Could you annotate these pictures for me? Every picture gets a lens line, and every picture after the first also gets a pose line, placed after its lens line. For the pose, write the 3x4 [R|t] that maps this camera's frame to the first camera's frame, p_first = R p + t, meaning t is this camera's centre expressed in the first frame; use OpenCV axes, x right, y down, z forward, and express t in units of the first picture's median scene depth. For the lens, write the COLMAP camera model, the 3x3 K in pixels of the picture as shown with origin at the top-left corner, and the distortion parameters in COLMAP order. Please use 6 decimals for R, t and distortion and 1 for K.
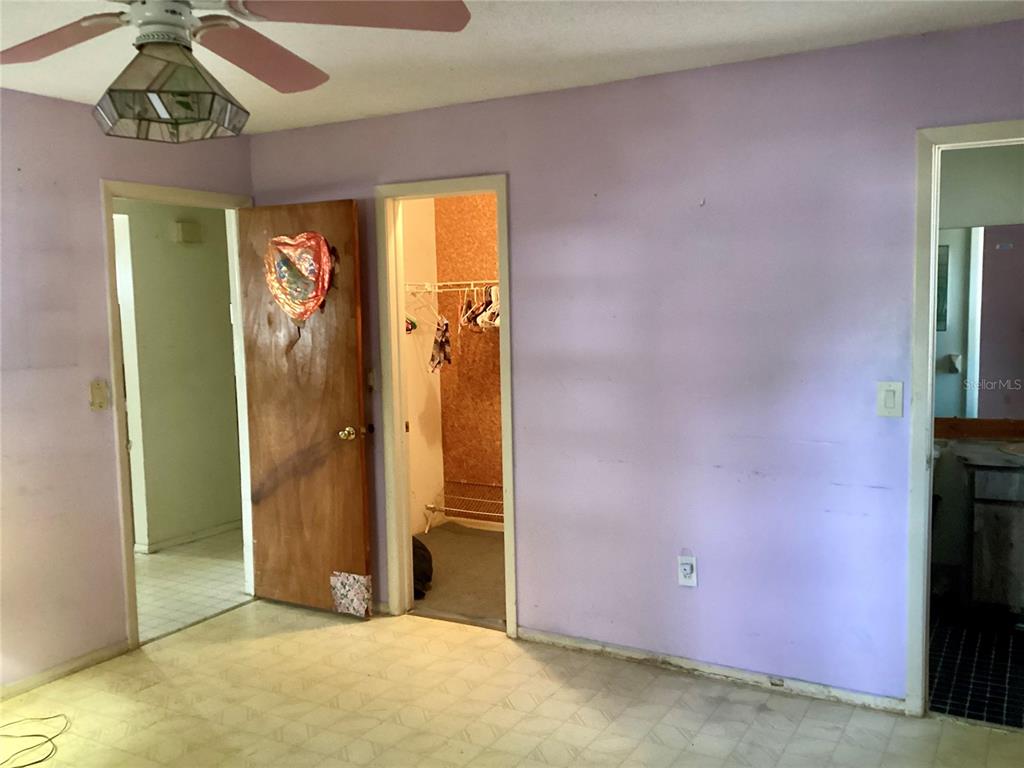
lens RADIAL K [[936.2, 0, 512.0], [0, 936.2, 384.0], [0, 0, 1]] dist [0.037715, -0.172285]
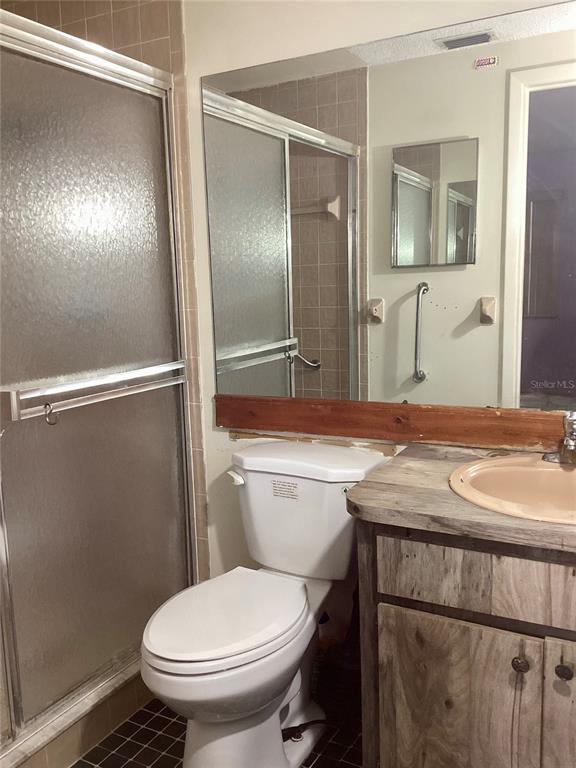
lens RADIAL K [[702.1, 0, 288.0], [0, 702.1, 384.0], [0, 0, 1]] dist [0.037715, -0.172285]
pose [[0.999796, -0.018719, 0.007626, 0.453239], [0.018203, 0.997856, 0.062868, -0.003077], [-0.008786, -0.062716, 0.997993, 0.665073]]
